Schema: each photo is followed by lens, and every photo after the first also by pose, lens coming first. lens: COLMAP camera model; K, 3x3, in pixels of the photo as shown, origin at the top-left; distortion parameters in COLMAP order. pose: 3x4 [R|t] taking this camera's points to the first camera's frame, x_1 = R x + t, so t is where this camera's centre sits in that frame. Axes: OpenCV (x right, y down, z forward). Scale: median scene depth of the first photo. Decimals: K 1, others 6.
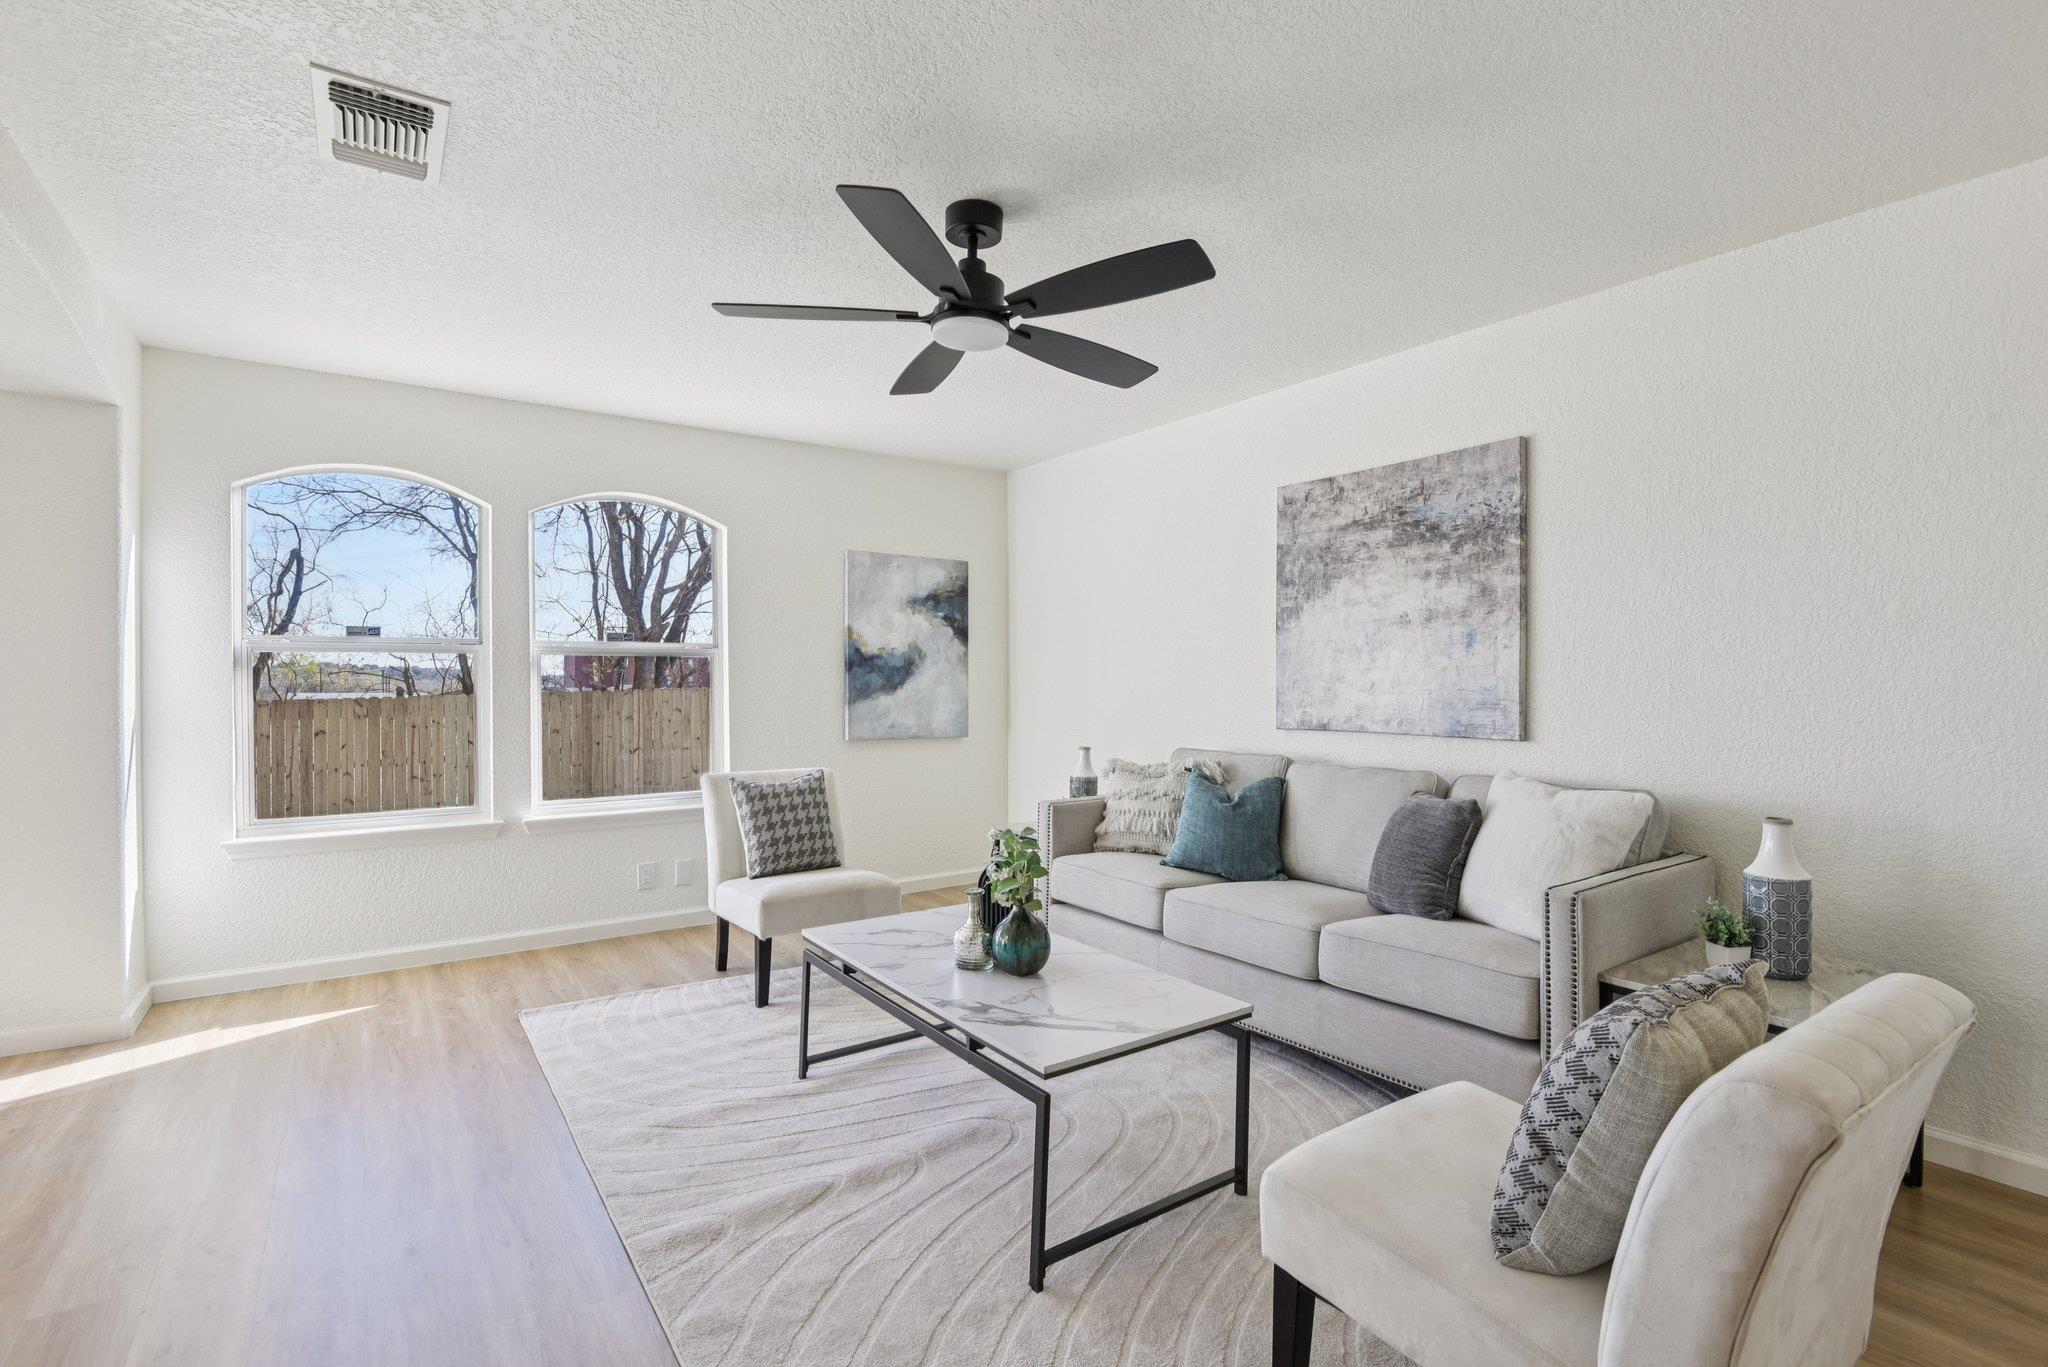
lens RADIAL K [[934.1, 0, 1013.7], [0, 934.1, 676.3], [0, 0, 1]] dist [-0.017834, -0.000638]
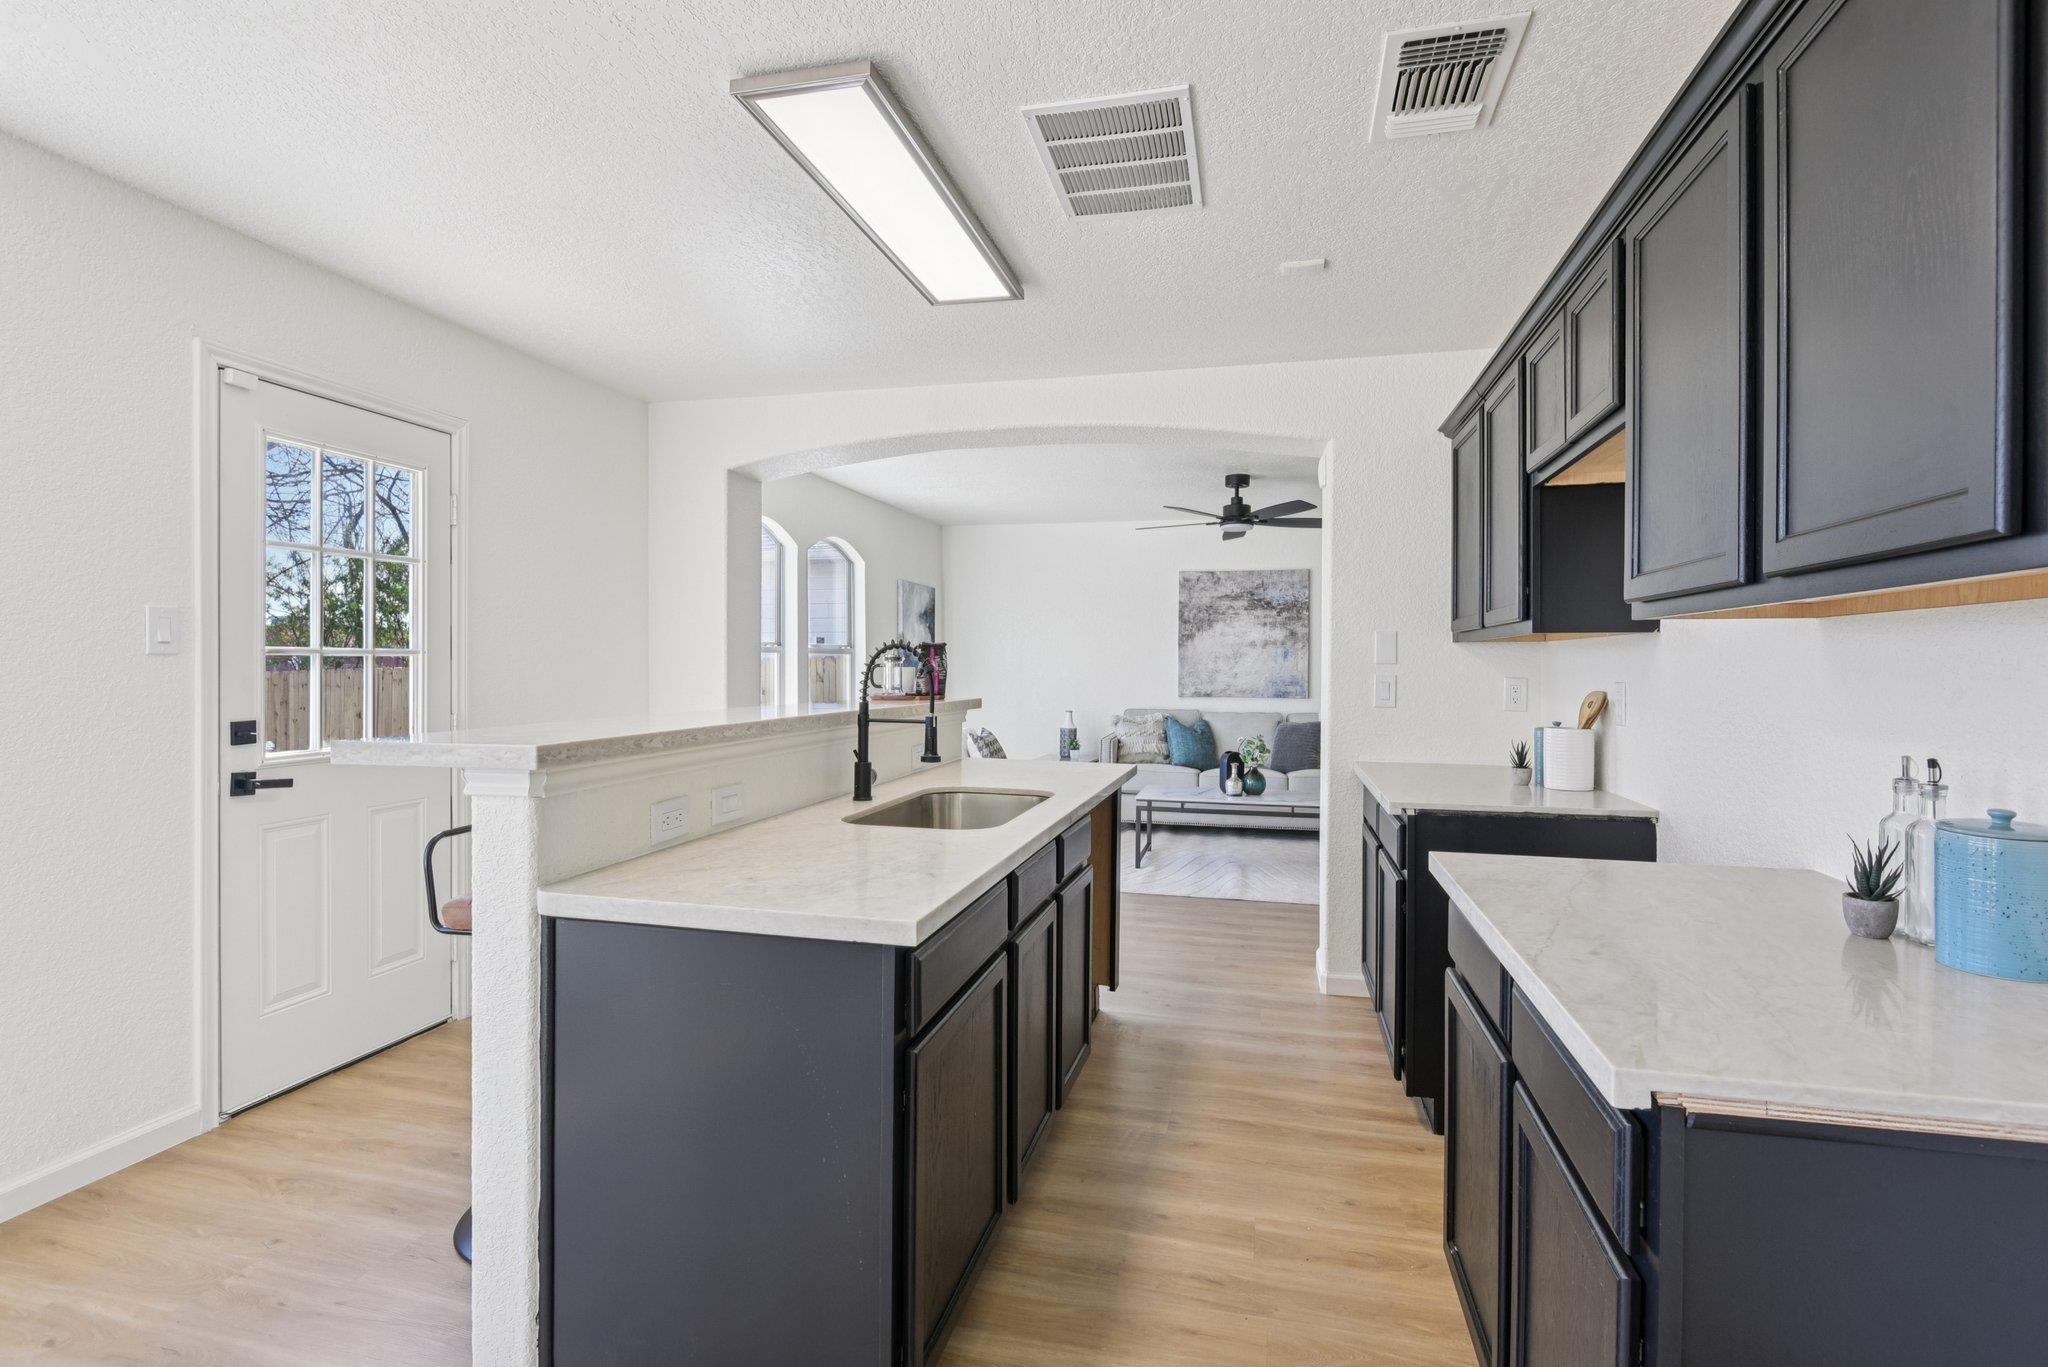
lens RADIAL K [[979.5, 0, 1043.4], [0, 979.5, 662.9], [0, 0, 1]] dist [-0.016440, -0.004875]
pose [[0.747927, 0.003744, 0.663770, -1.381025], [-0.008688, 0.999954, 0.004149, -0.021507], [-0.663724, -0.008869, 0.747925, -0.355621]]
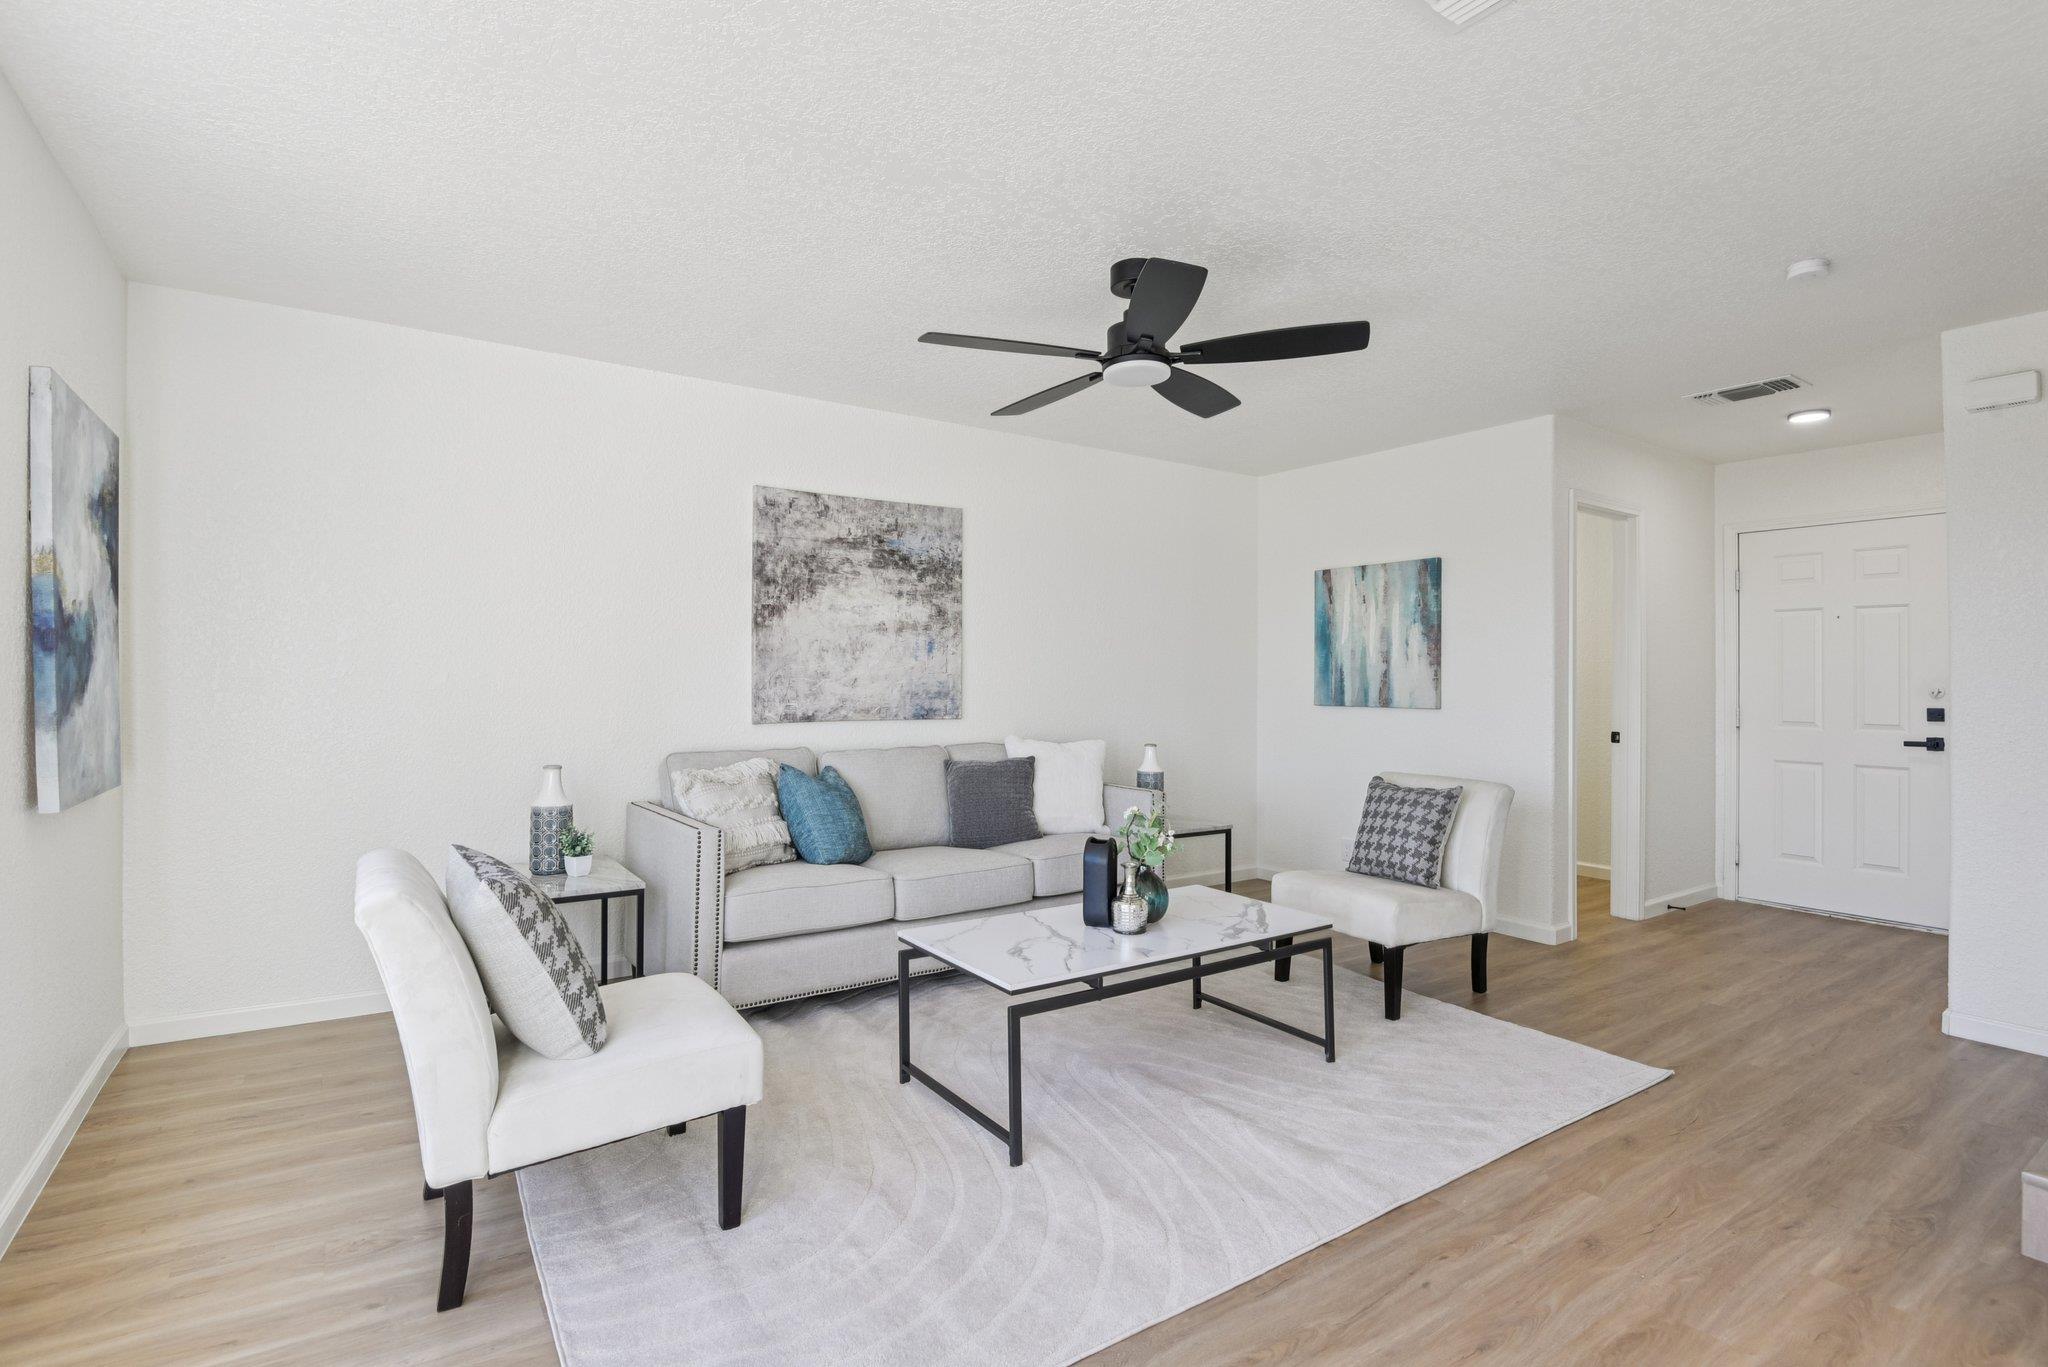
lens RADIAL K [[979.5, 0, 1021.2], [0, 979.5, 650.0], [0, 0, 1]] dist [-0.016440, -0.004875]
pose [[0.021264, 0.025580, 0.999447, -0.838790], [-0.009787, 0.999630, -0.025377, 0.000369], [-0.999726, -0.009242, 0.021506, 0.750256]]
